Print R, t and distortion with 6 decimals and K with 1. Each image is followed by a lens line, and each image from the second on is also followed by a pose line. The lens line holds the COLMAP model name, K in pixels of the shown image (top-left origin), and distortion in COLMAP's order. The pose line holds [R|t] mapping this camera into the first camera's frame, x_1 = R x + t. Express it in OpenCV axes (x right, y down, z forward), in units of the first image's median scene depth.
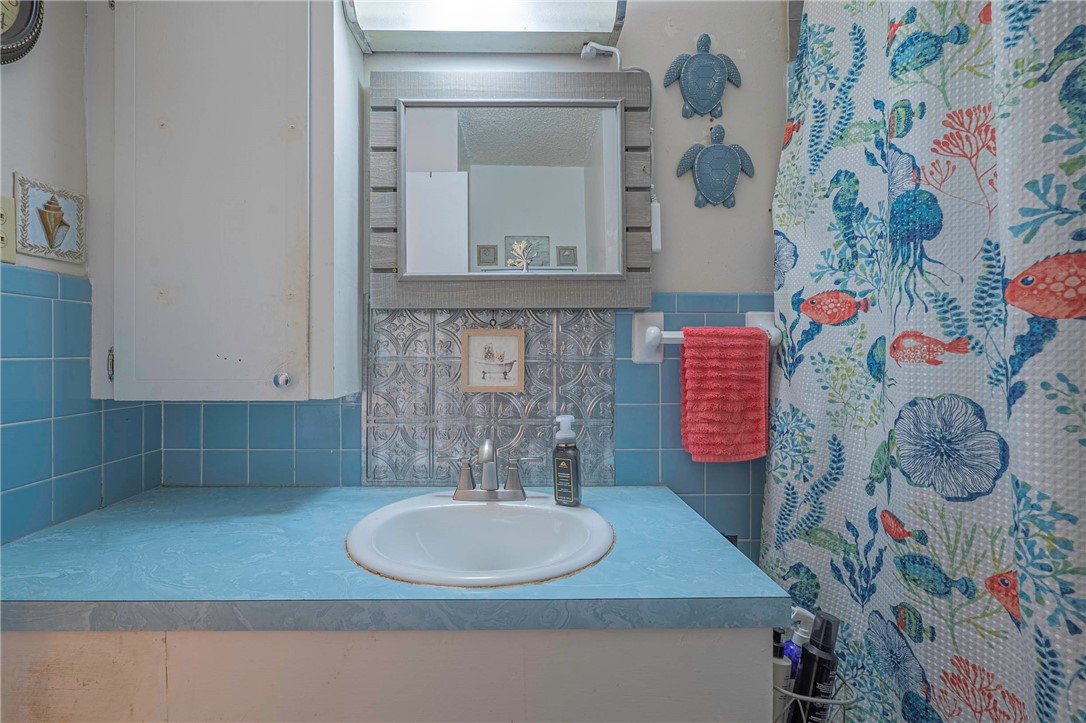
lens RADIAL K [[502.6, 0, 519.2], [0, 502.6, 351.0], [0, 0, 1]] dist [-0.001522, 0.000008]
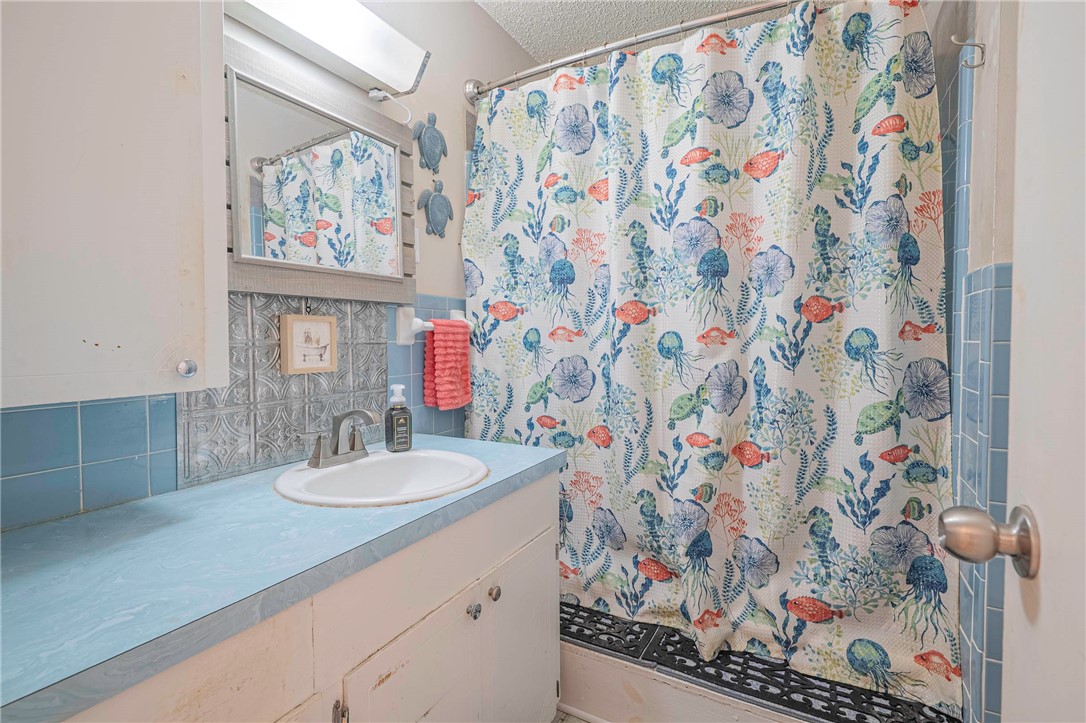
lens RADIAL K [[511.1, 0, 522.2], [0, 511.1, 354.1], [0, 0, 1]] dist [-0.002351, 0.000081]
pose [[0.507140, -0.030133, 0.861337, -0.888113], [0.000260, 0.999394, 0.034810, 0.002075], [-0.861864, -0.017430, 0.506840, 0.041235]]
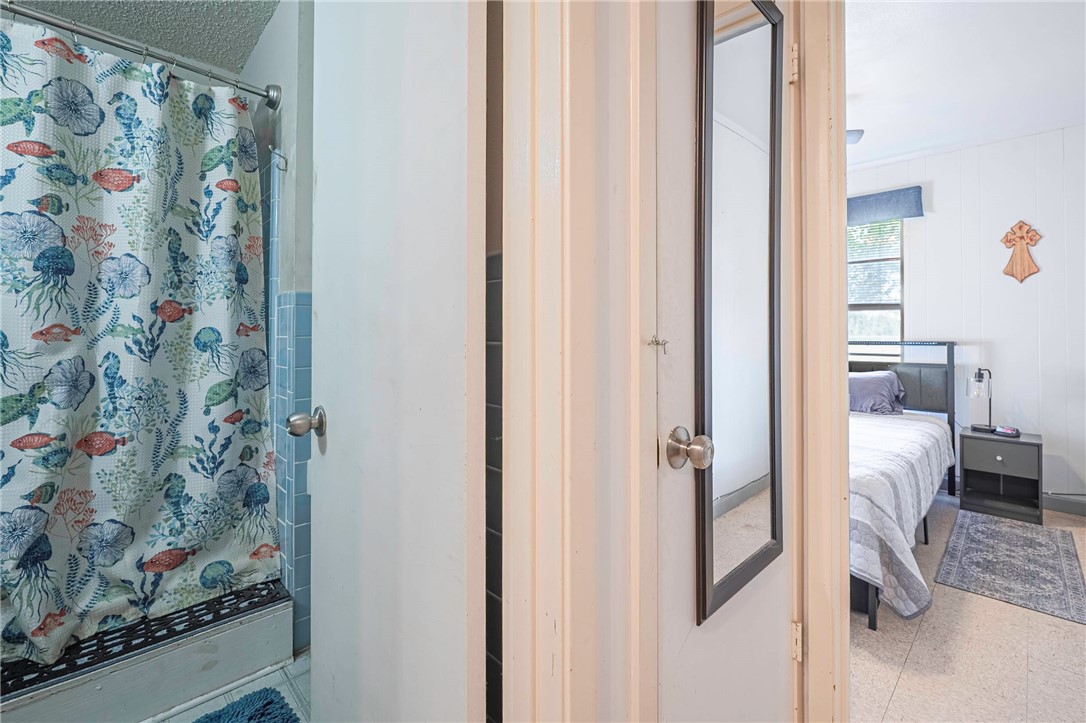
lens RADIAL K [[480.0, 0, 582.0], [0, 480.0, 324.6], [0, 0, 1]] dist [-0.004260, 0.000197]
pose [[-0.712989, 0.011073, 0.701088, -1.359857], [-0.002598, 0.999827, -0.018434, -0.000701], [-0.701170, -0.014965, -0.712837, 0.220604]]
